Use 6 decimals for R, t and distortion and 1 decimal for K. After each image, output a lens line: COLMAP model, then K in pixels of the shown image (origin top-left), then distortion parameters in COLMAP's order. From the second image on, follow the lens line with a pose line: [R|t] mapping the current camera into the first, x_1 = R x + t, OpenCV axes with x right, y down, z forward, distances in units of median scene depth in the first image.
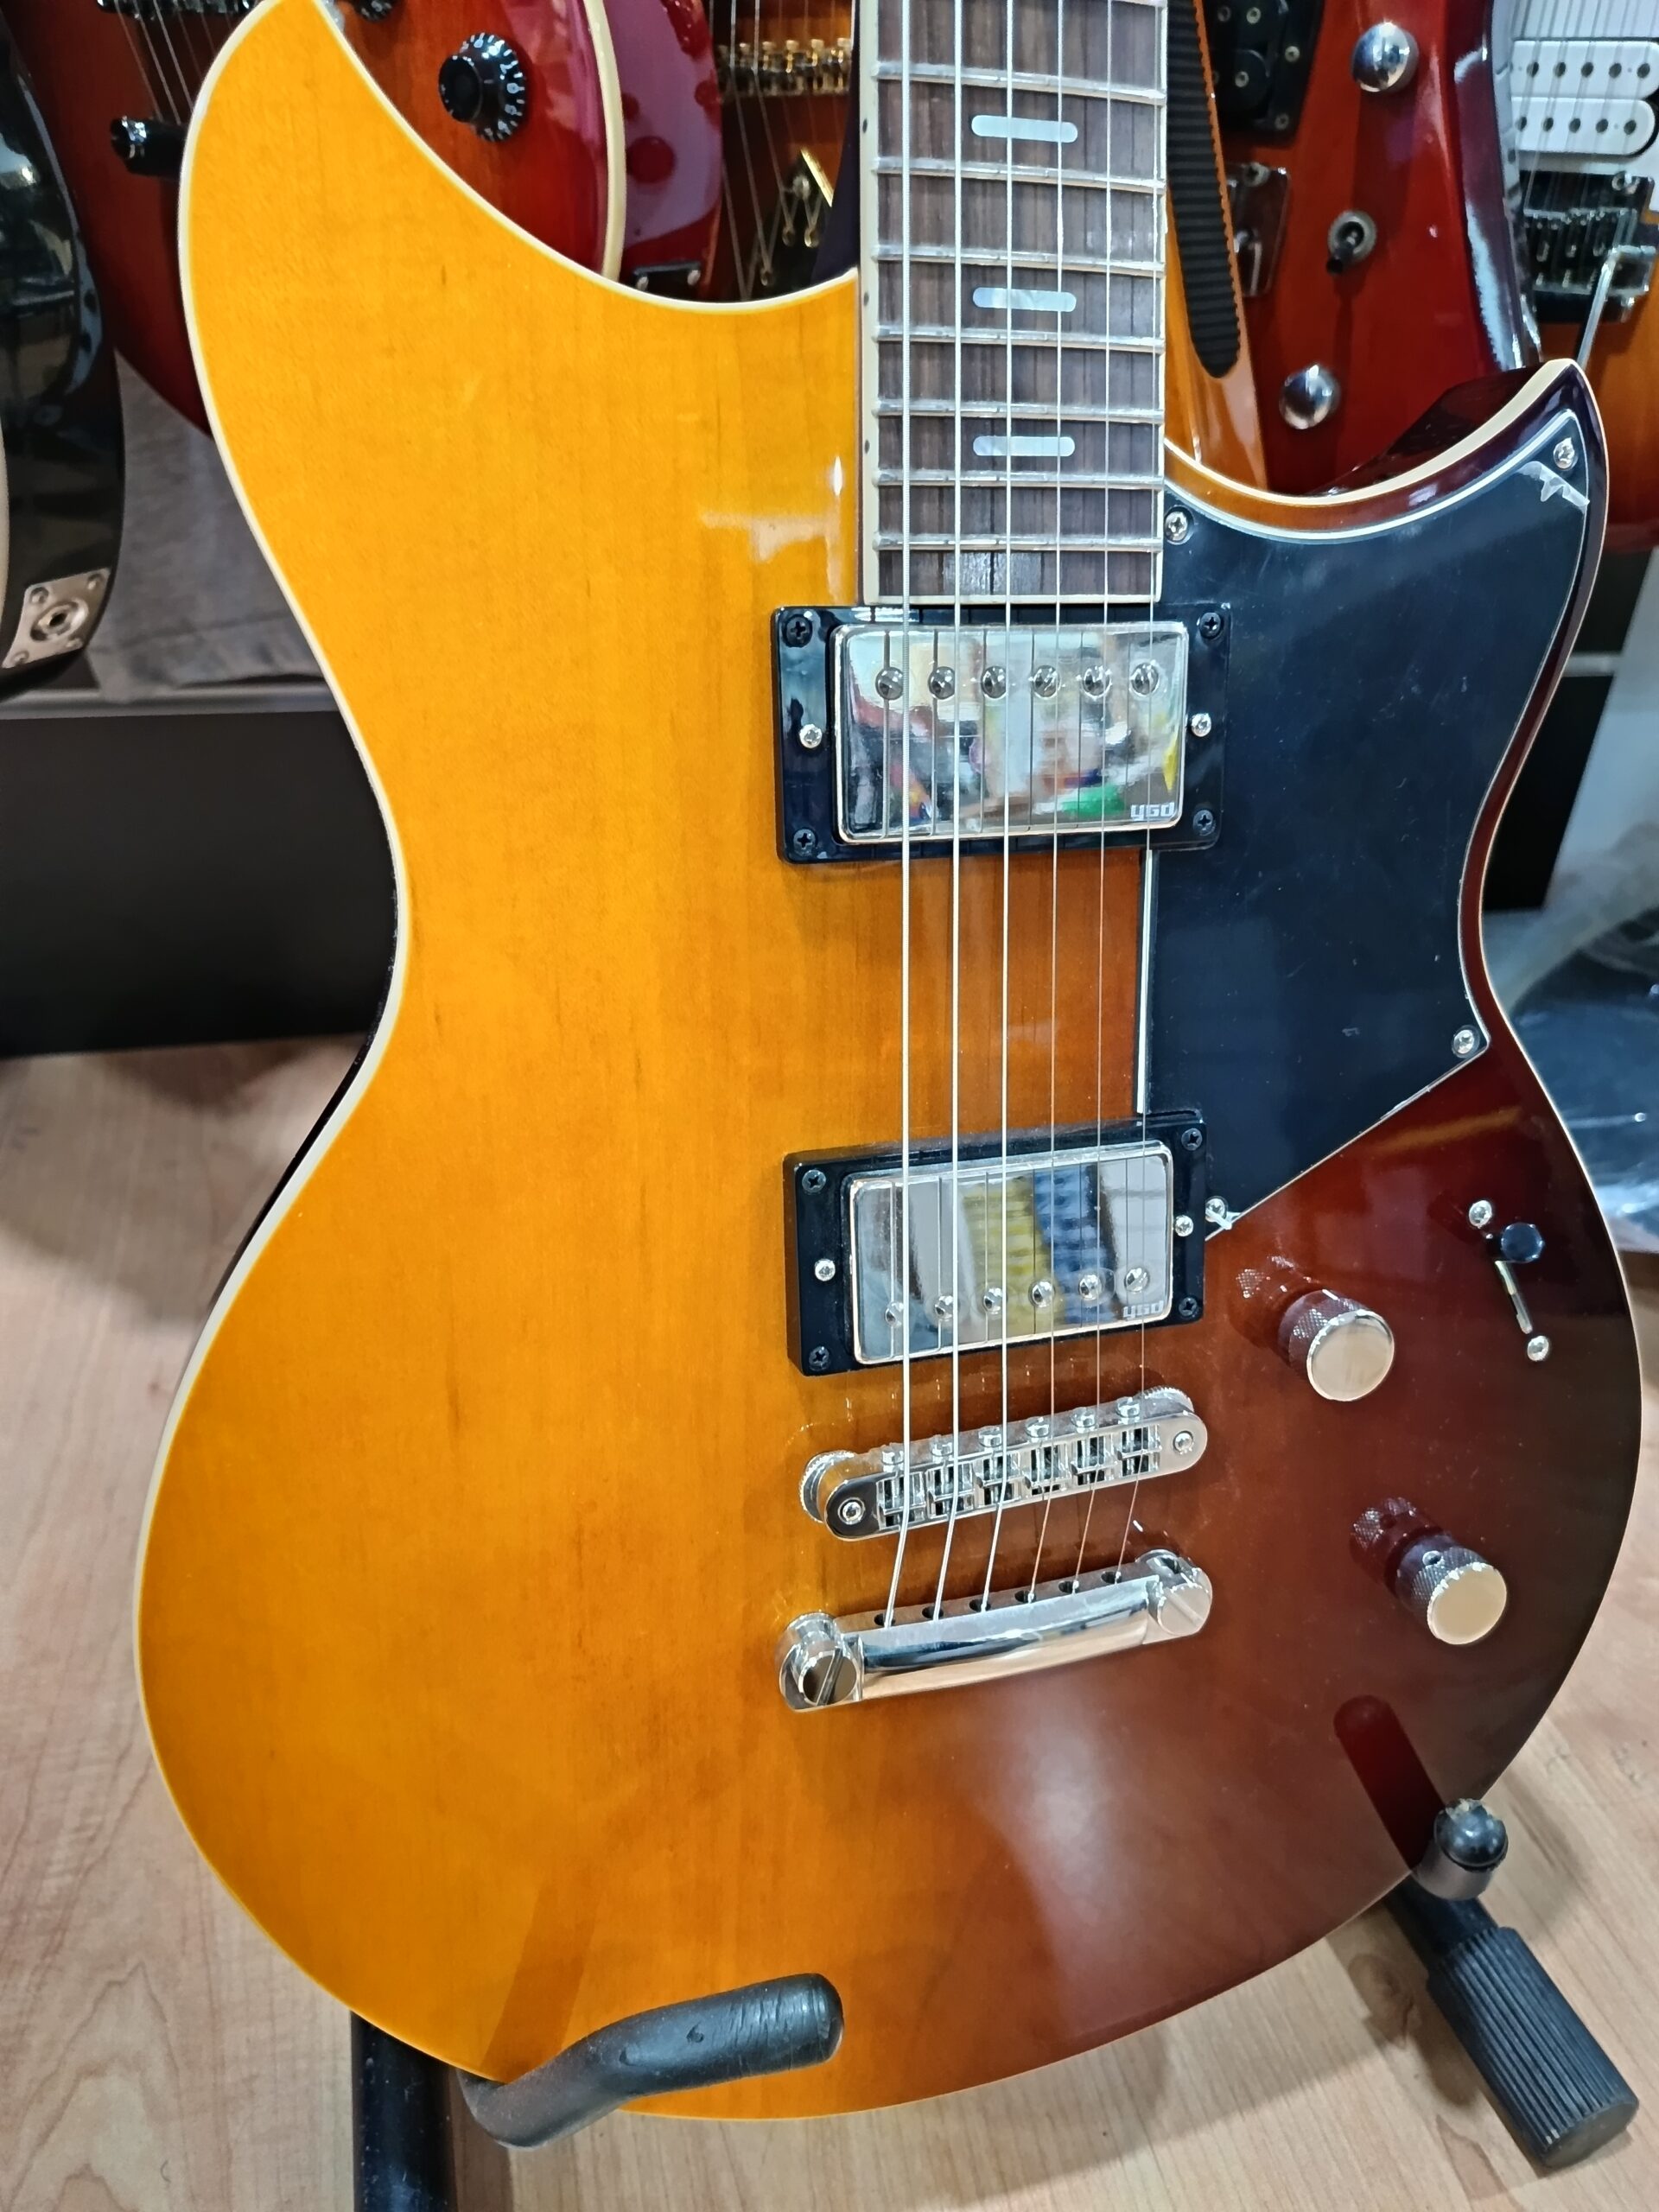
lens RADIAL K [[1589.9, 0, 840.0], [0, 1589.9, 1096.9], [0, 0, 1]] dist [-0.004592, -0.020913]
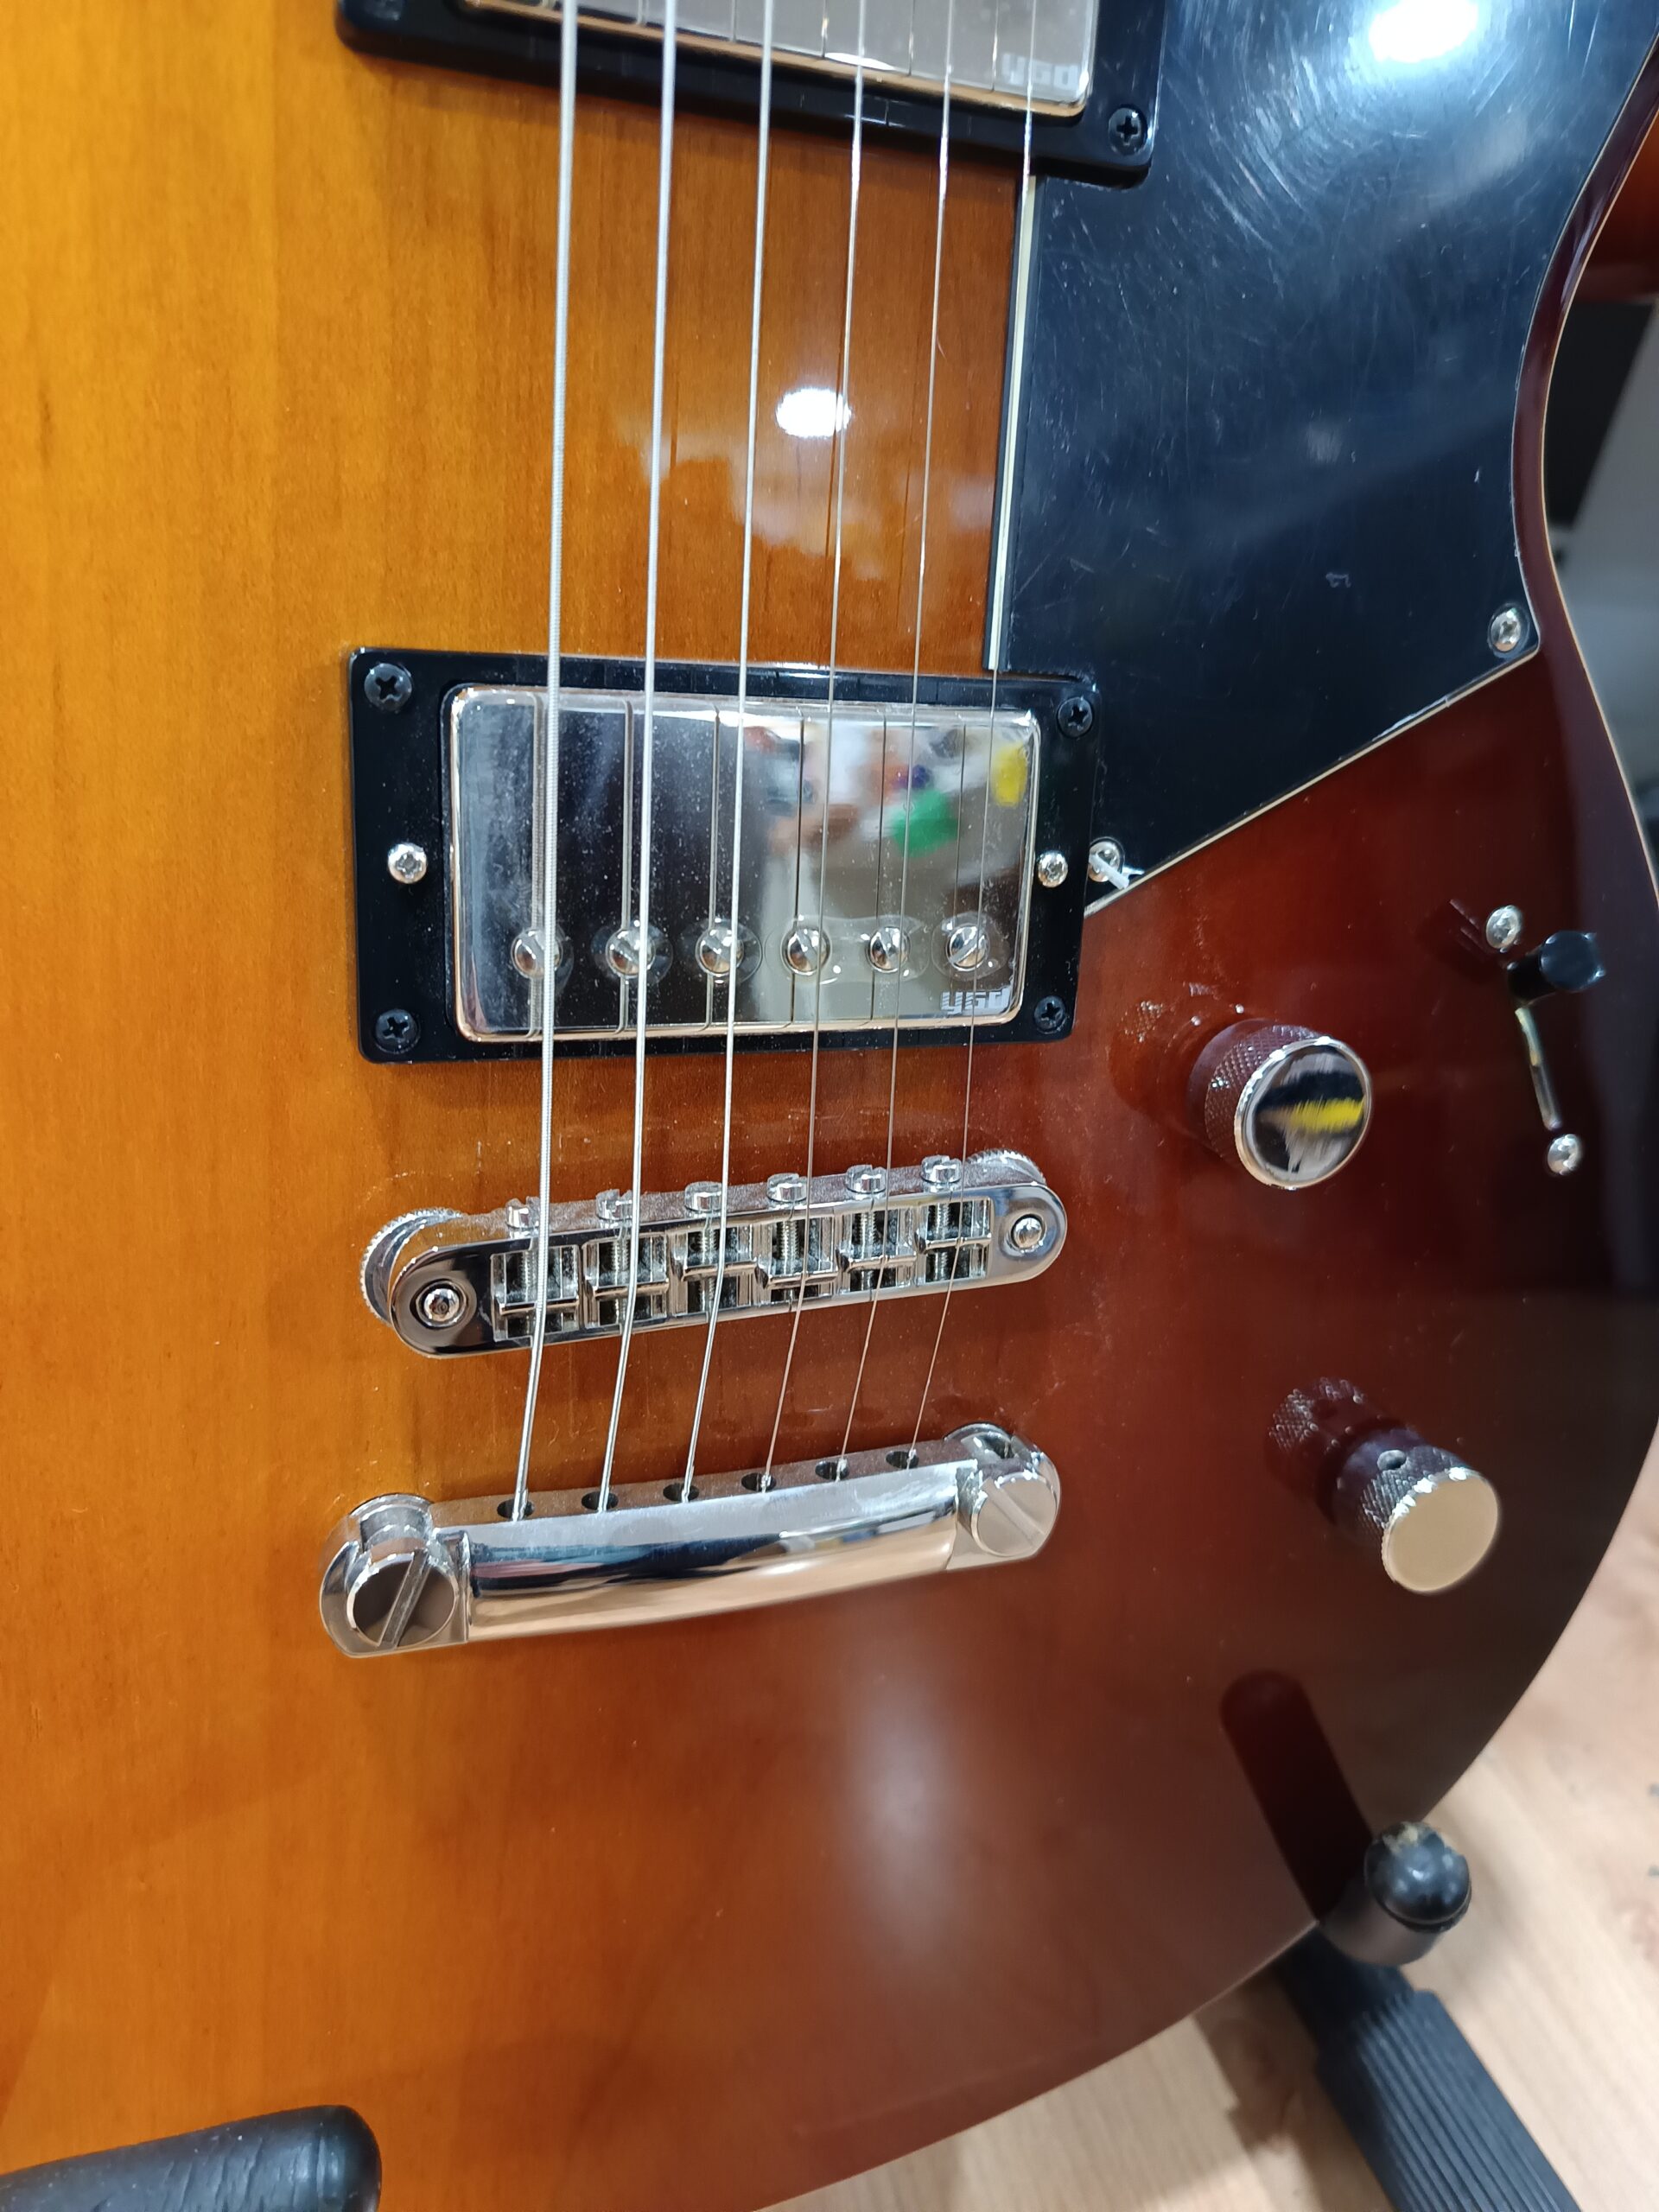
lens RADIAL K [[1631.1, 0, 839.6], [0, 1631.1, 1103.5], [0, 0, 1]] dist [-0.004078, -0.040408]
pose [[0.995149, 0.055562, 0.081191, 0.091137], [-0.056812, 0.998298, 0.013167, 0.163335], [-0.080321, -0.017716, 0.996612, 0.386507]]
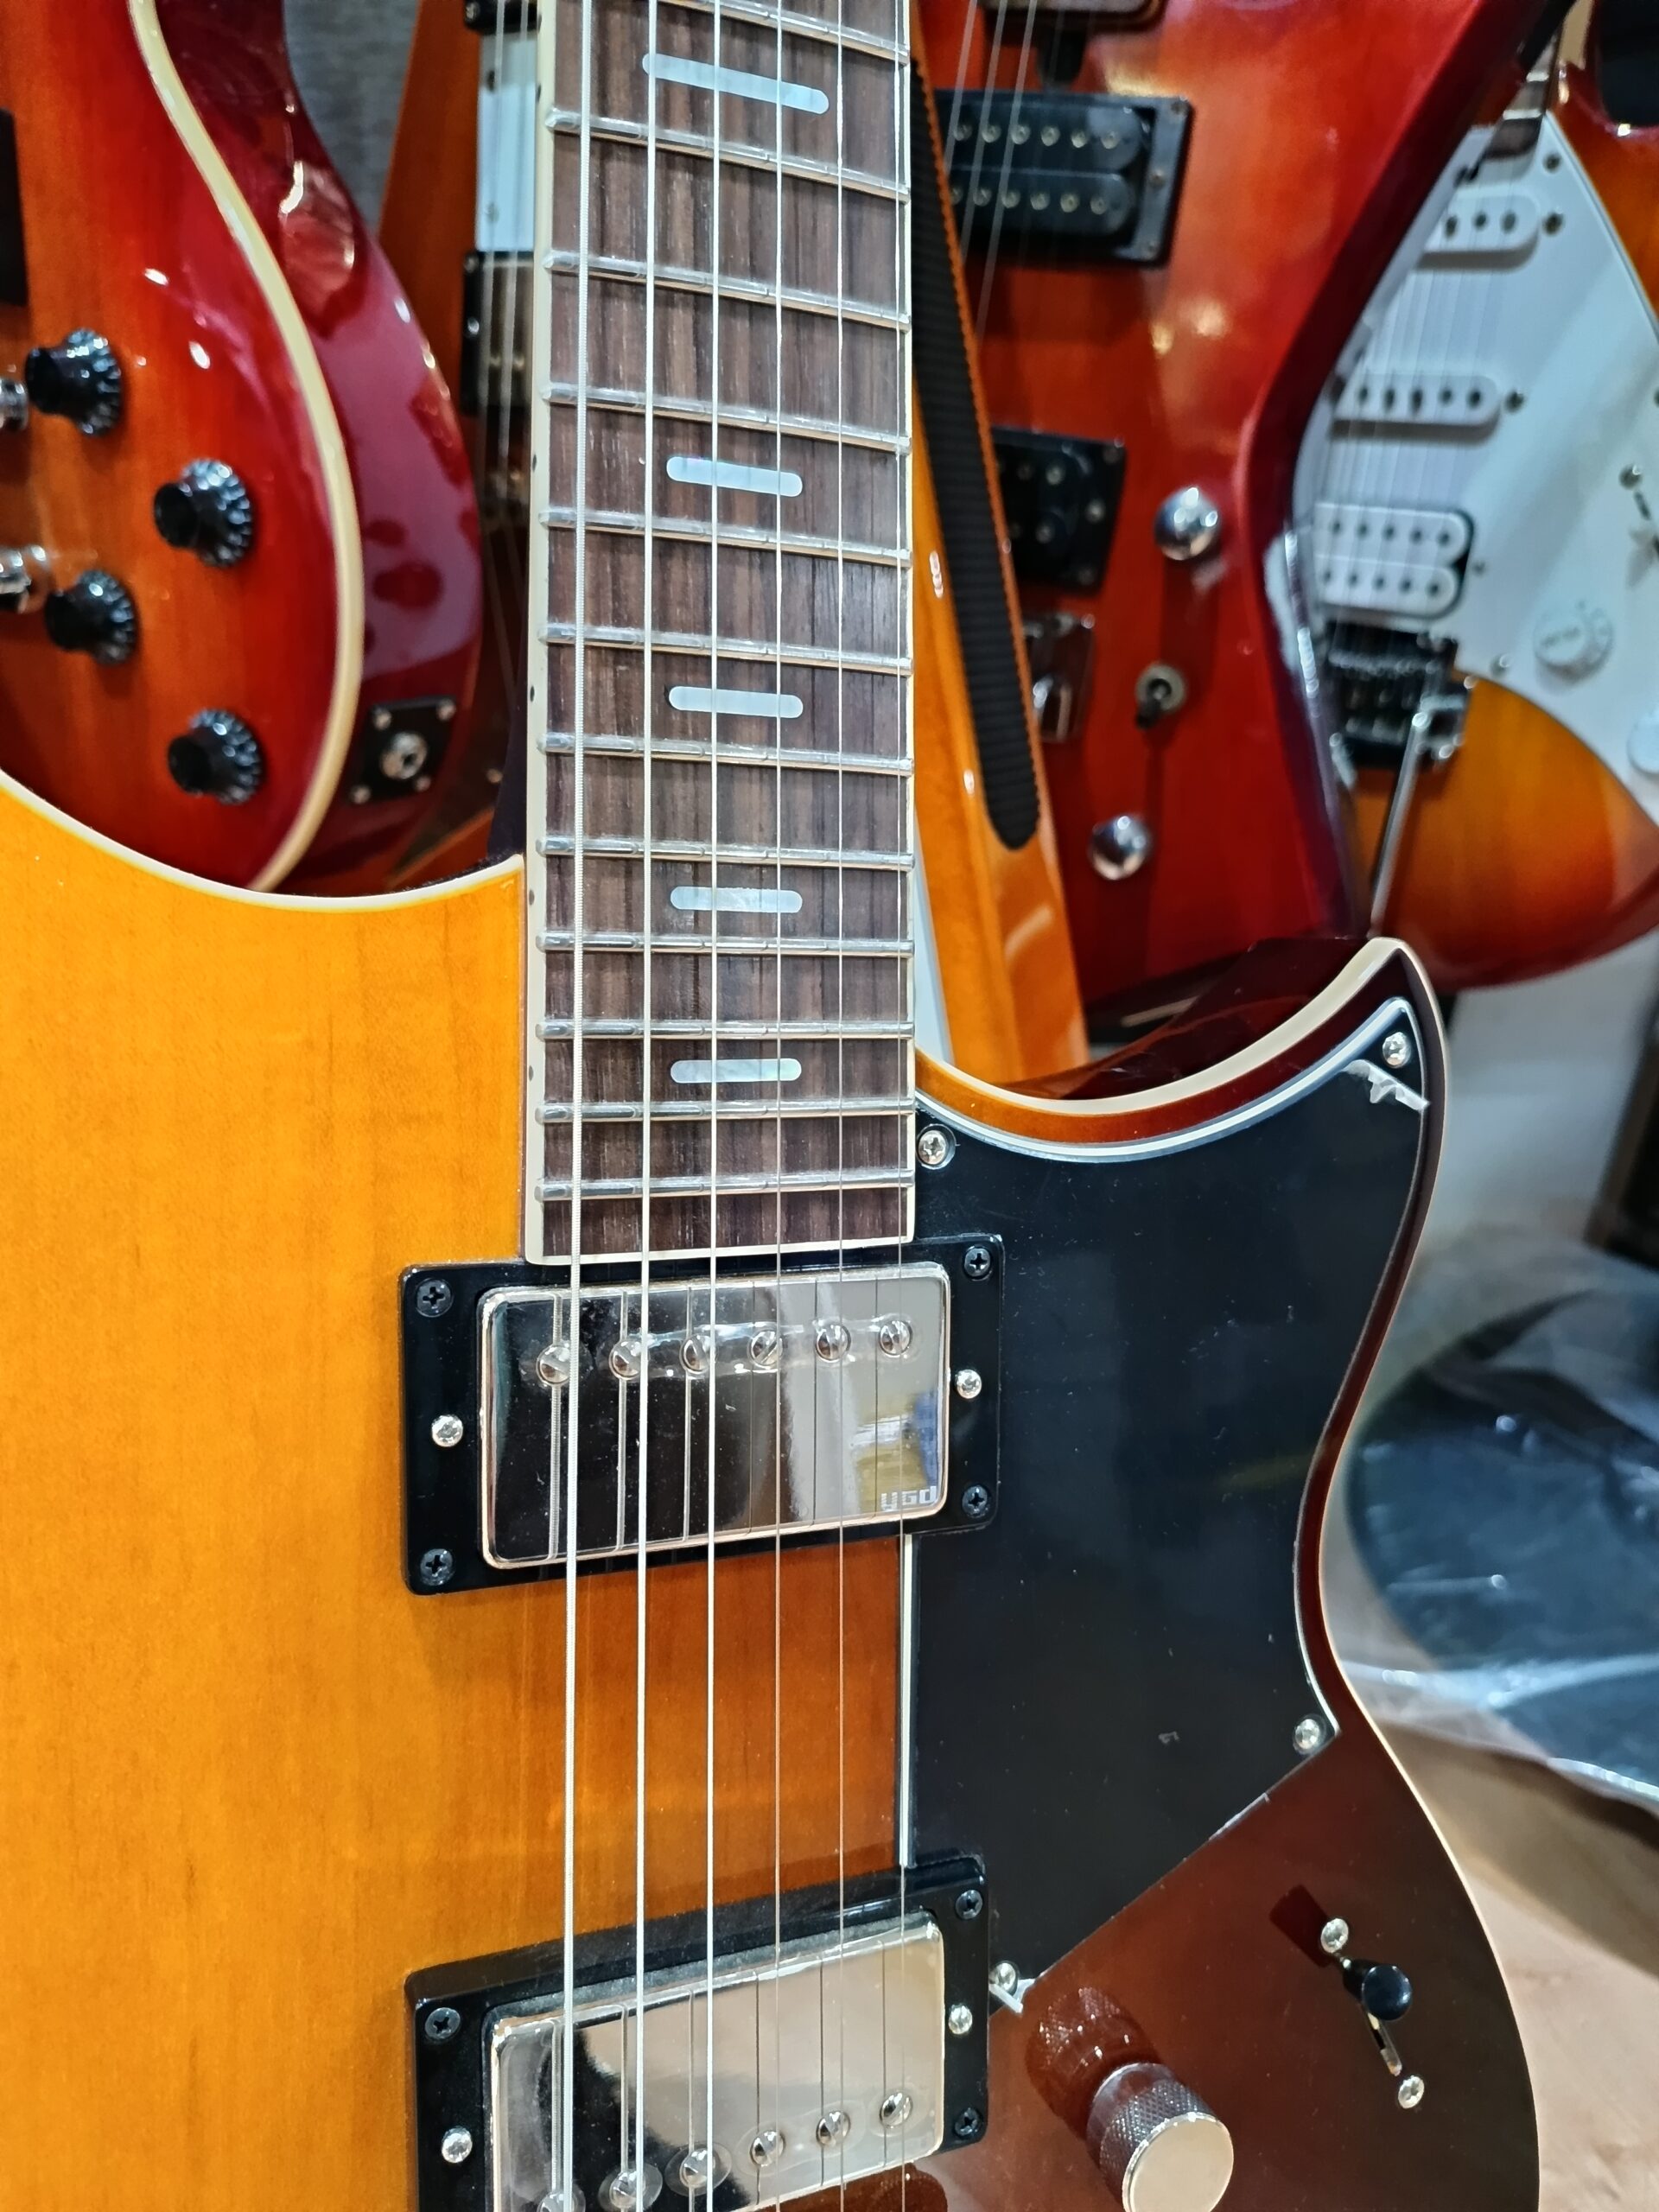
lens RADIAL K [[1631.1, 0, 839.6], [0, 1631.1, 1103.5], [0, 0, 1]] dist [-0.004078, -0.040408]
pose [[0.995091, 0.025712, 0.095565, 0.074421], [-0.007999, 0.983396, -0.181297, -0.203437], [-0.098639, 0.179642, 0.978774, 0.170163]]
